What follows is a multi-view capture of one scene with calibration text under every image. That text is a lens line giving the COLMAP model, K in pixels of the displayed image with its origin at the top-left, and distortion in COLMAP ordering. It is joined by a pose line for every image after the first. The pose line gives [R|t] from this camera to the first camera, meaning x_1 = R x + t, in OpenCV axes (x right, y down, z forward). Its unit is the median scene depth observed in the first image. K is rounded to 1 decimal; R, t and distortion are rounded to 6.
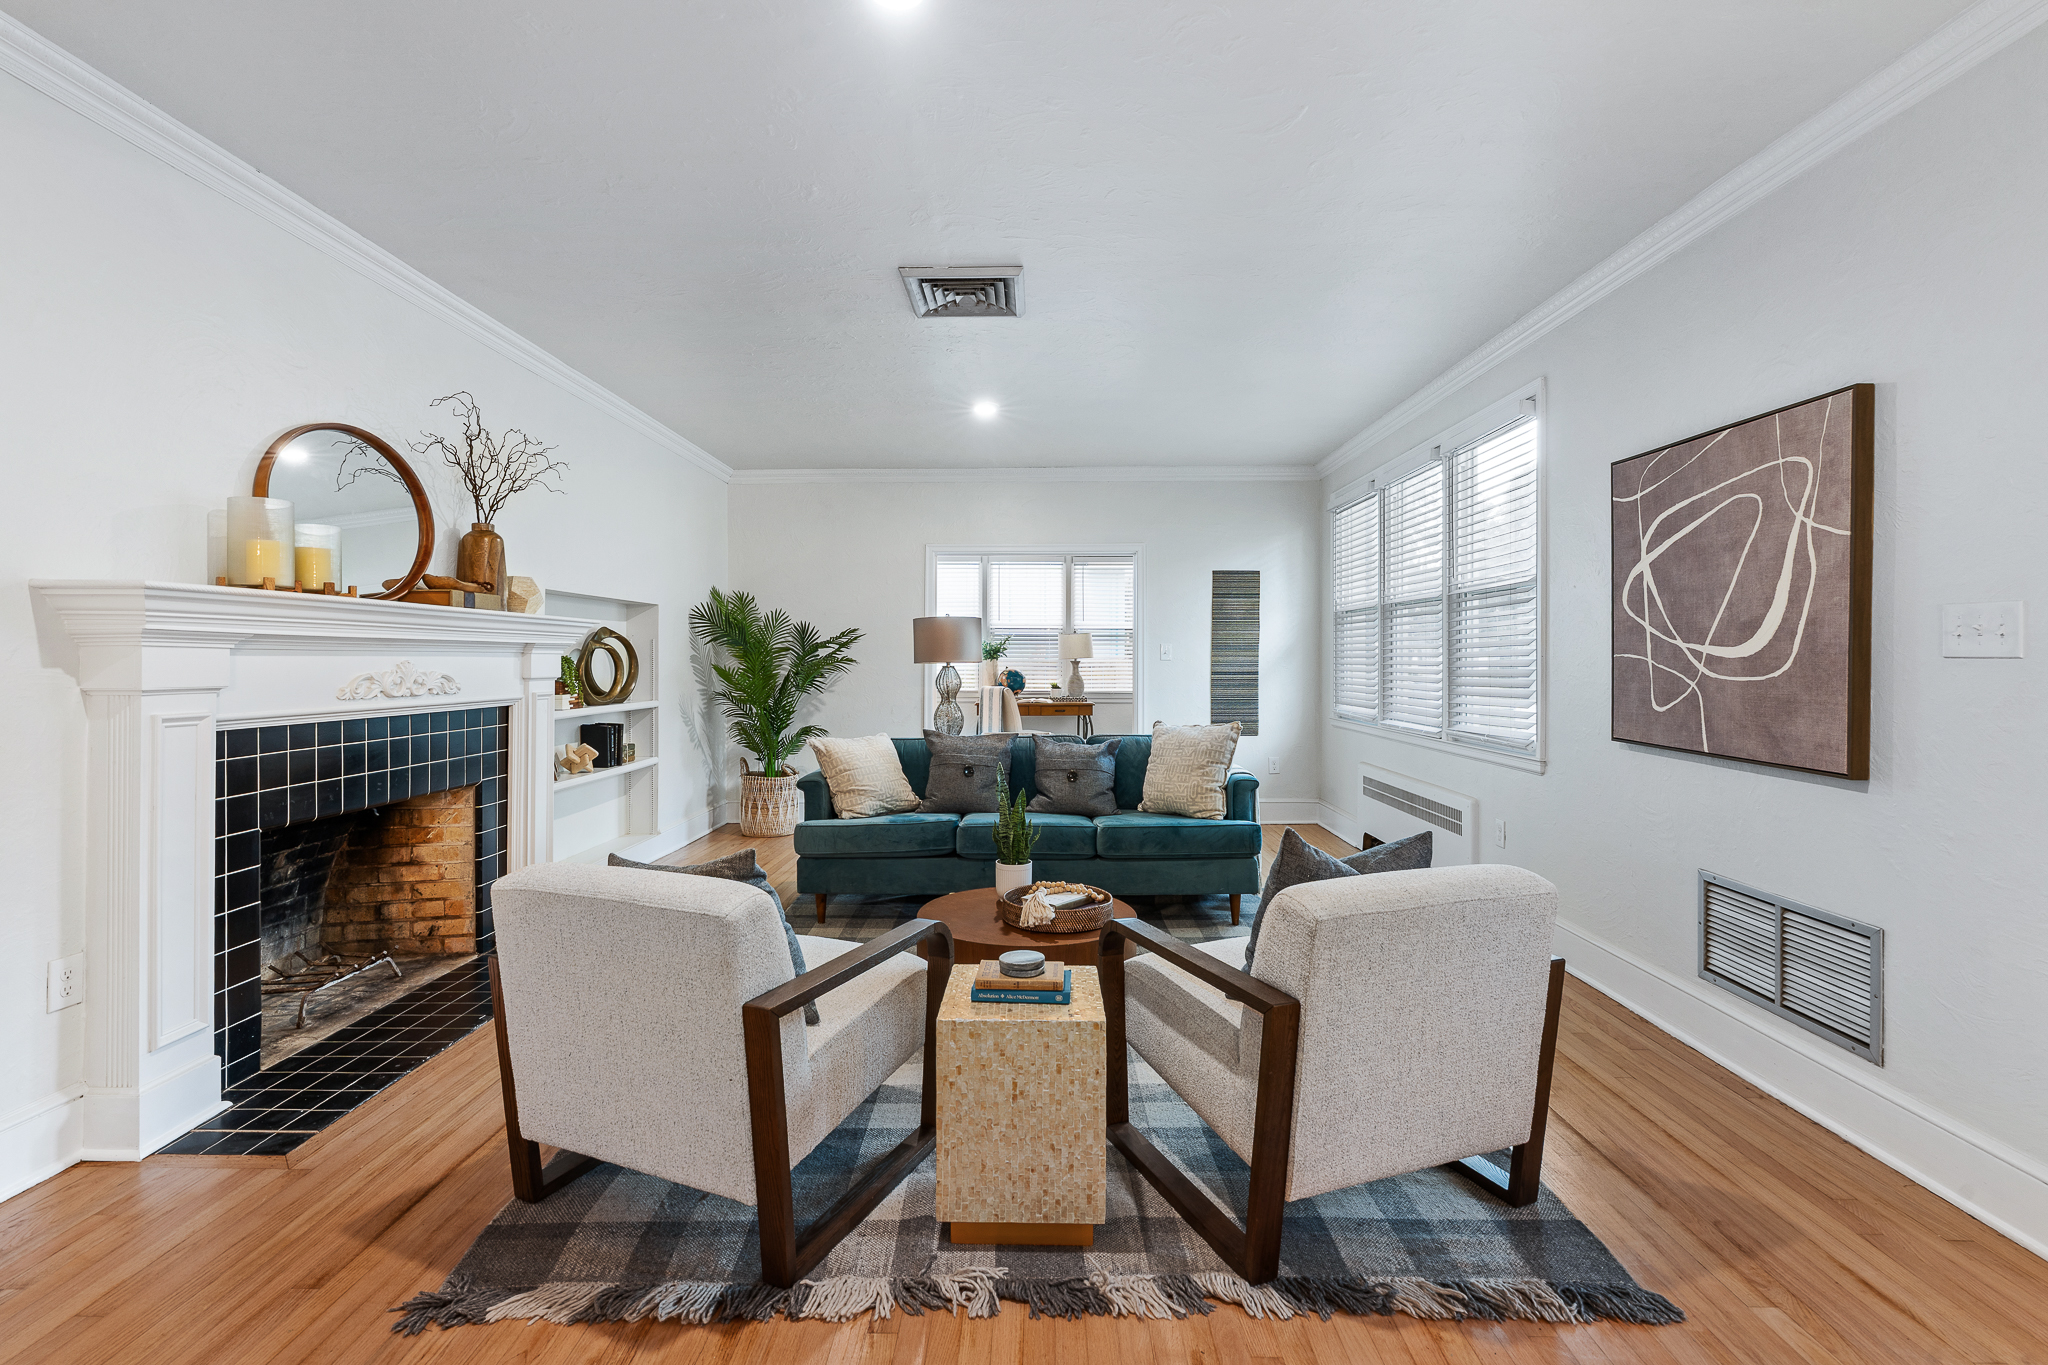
lens RADIAL K [[927.5, 0, 1027.8], [0, 927.5, 657.6], [0, 0, 1]] dist [-0.009231, 0.004891]
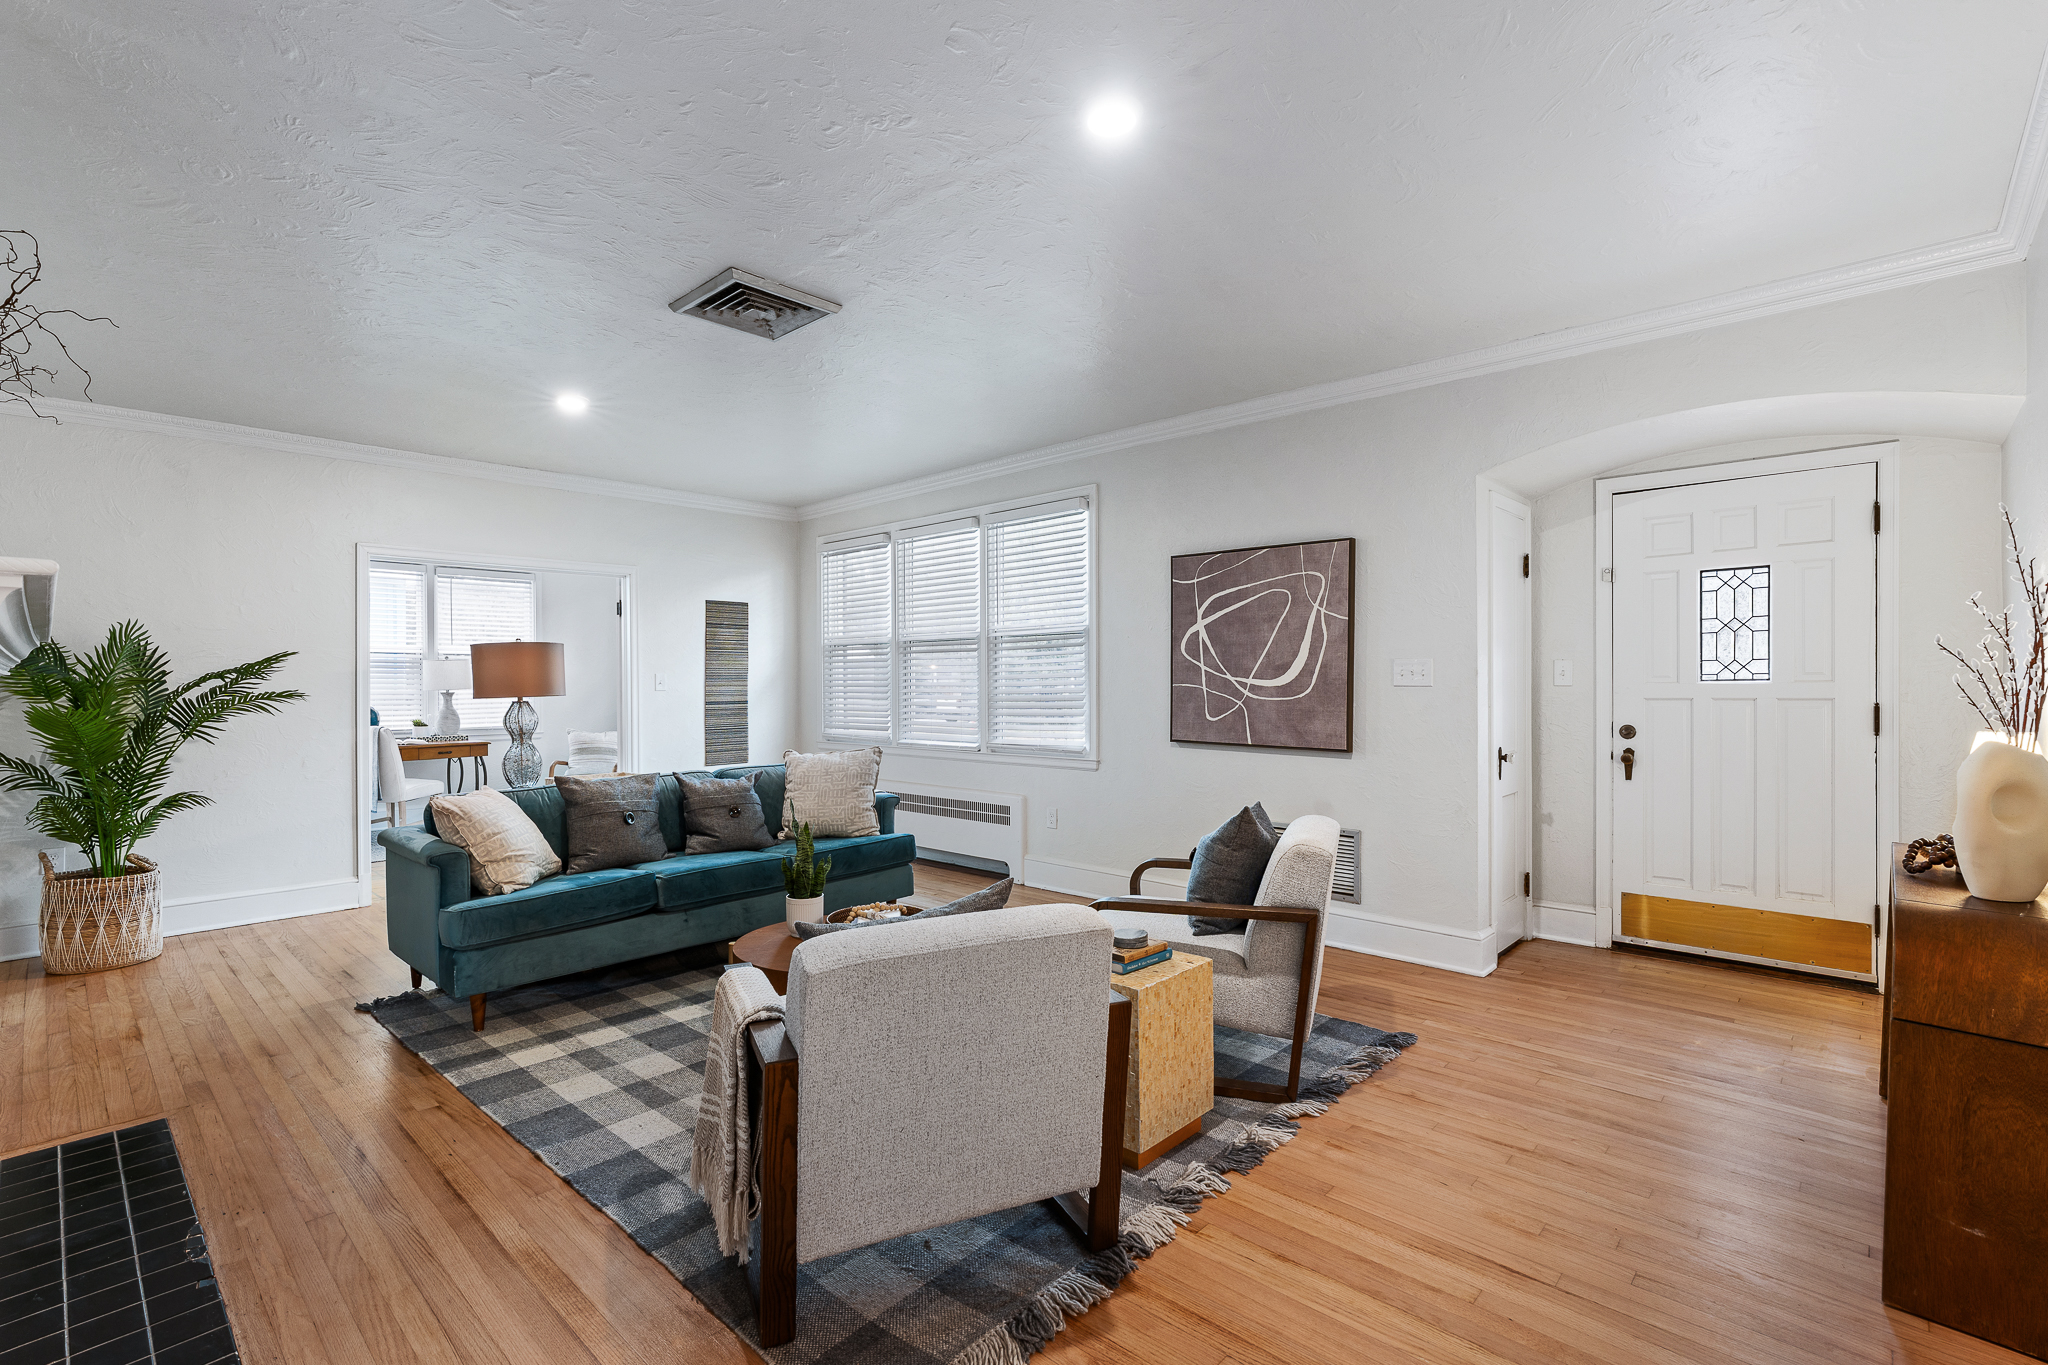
lens RADIAL K [[927.5, 0, 1024.2], [0, 927.5, 688.5], [0, 0, 1]] dist [-0.009231, 0.004891]
pose [[0.670503, -0.010167, 0.741837, -0.568279], [0.006143, 0.999948, 0.008152, -0.008968], [-0.741882, -0.000909, 0.670530, 0.150749]]
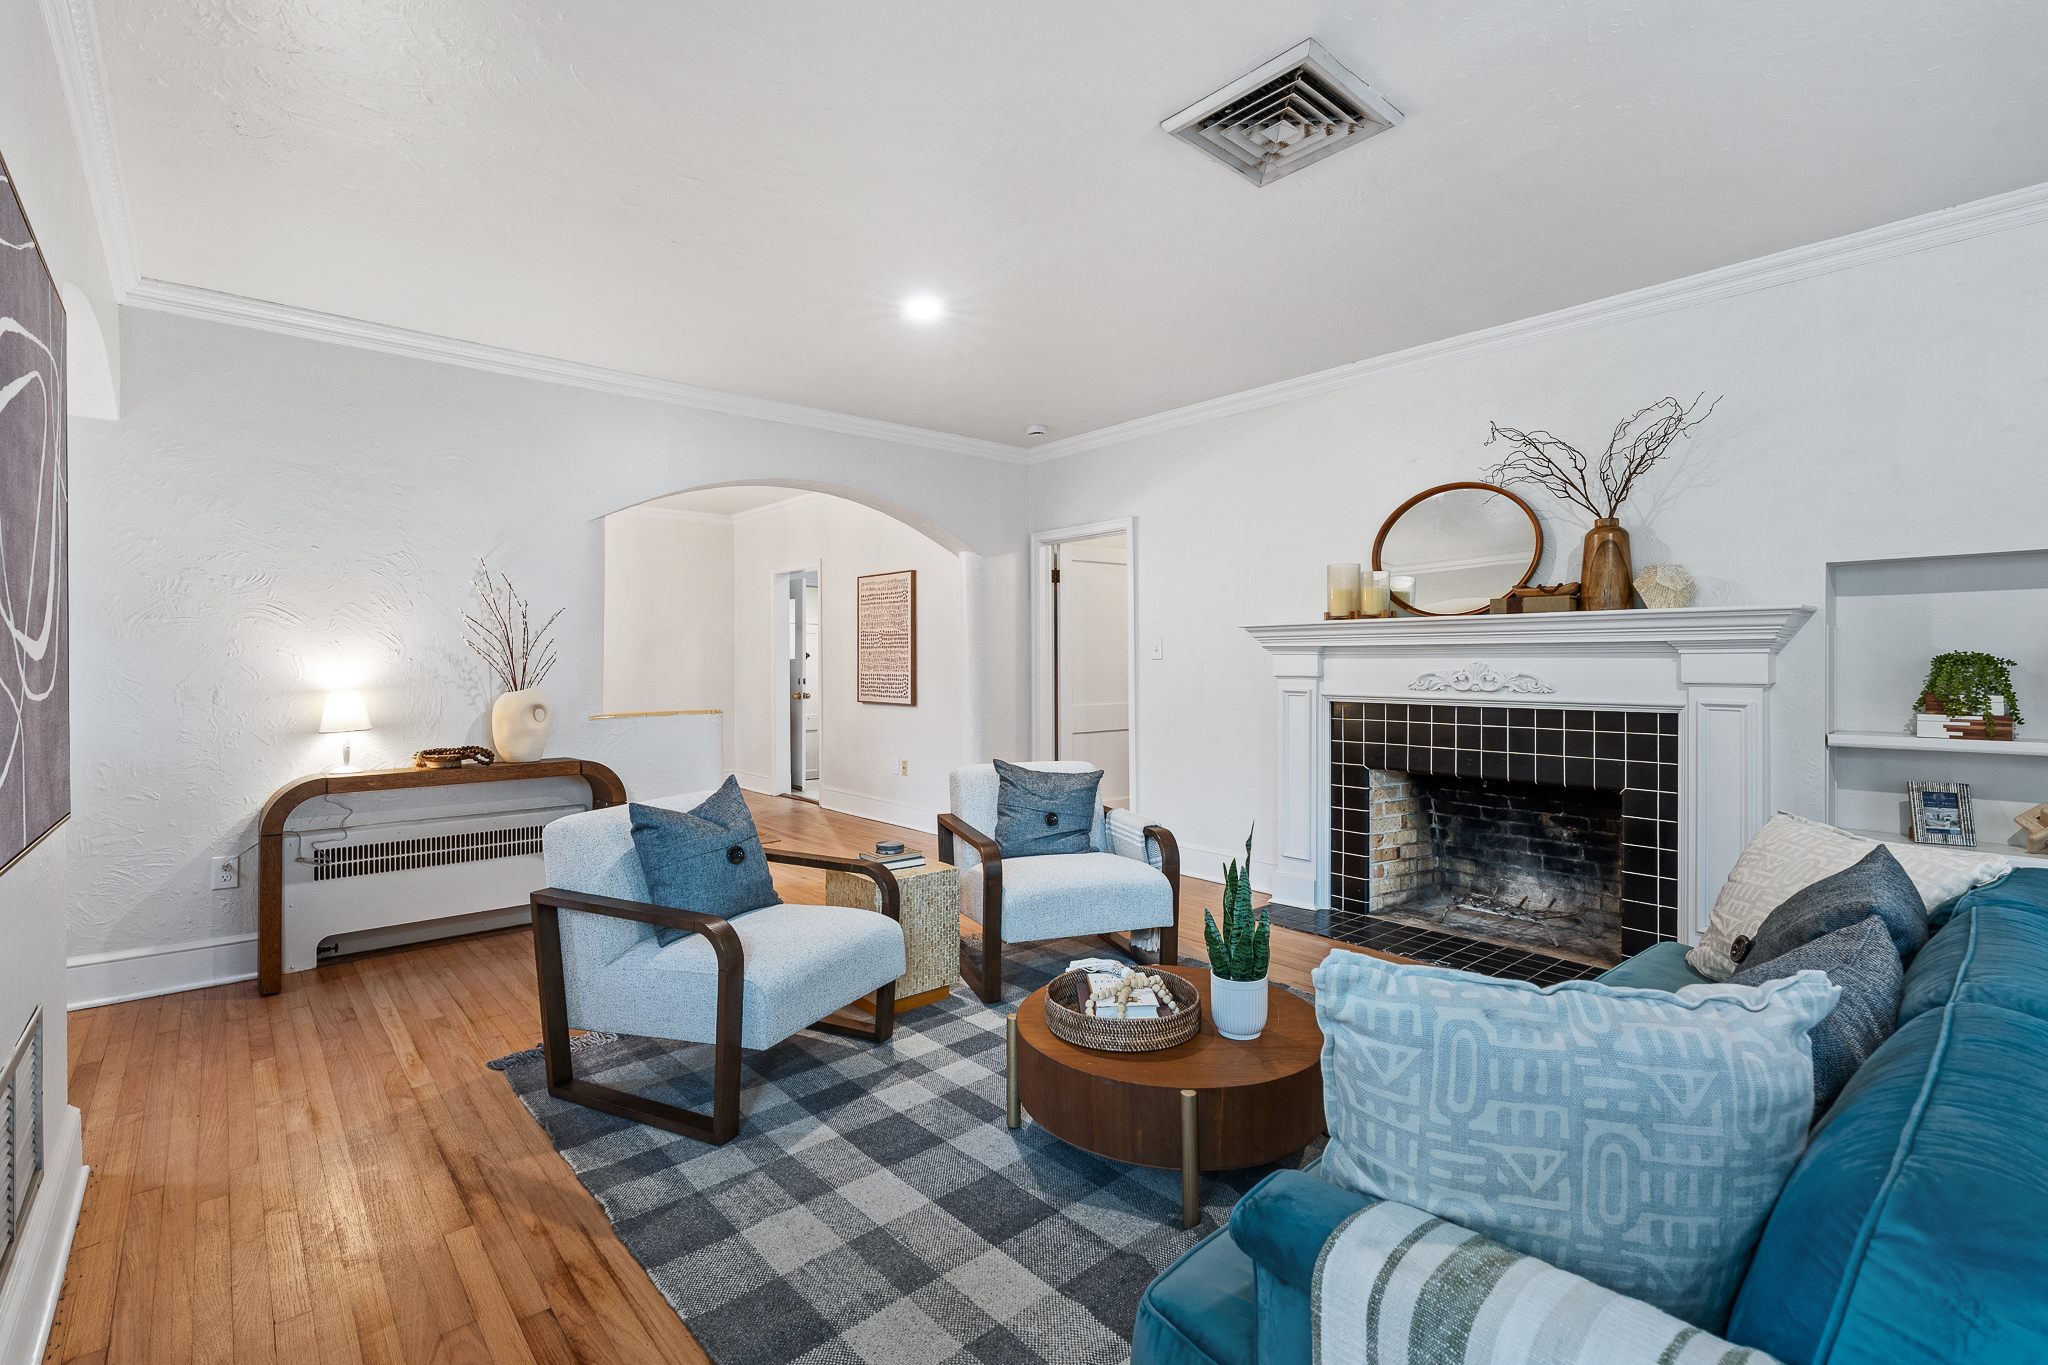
lens RADIAL K [[927.5, 0, 1016.2], [0, 927.5, 667.5], [0, 0, 1]] dist [-0.009231, 0.004891]
pose [[-0.753489, 0.005184, -0.657440, 0.503476], [0.002573, 0.999985, 0.004936, 0.003175], [0.657455, 0.002028, -0.753491, 1.321783]]
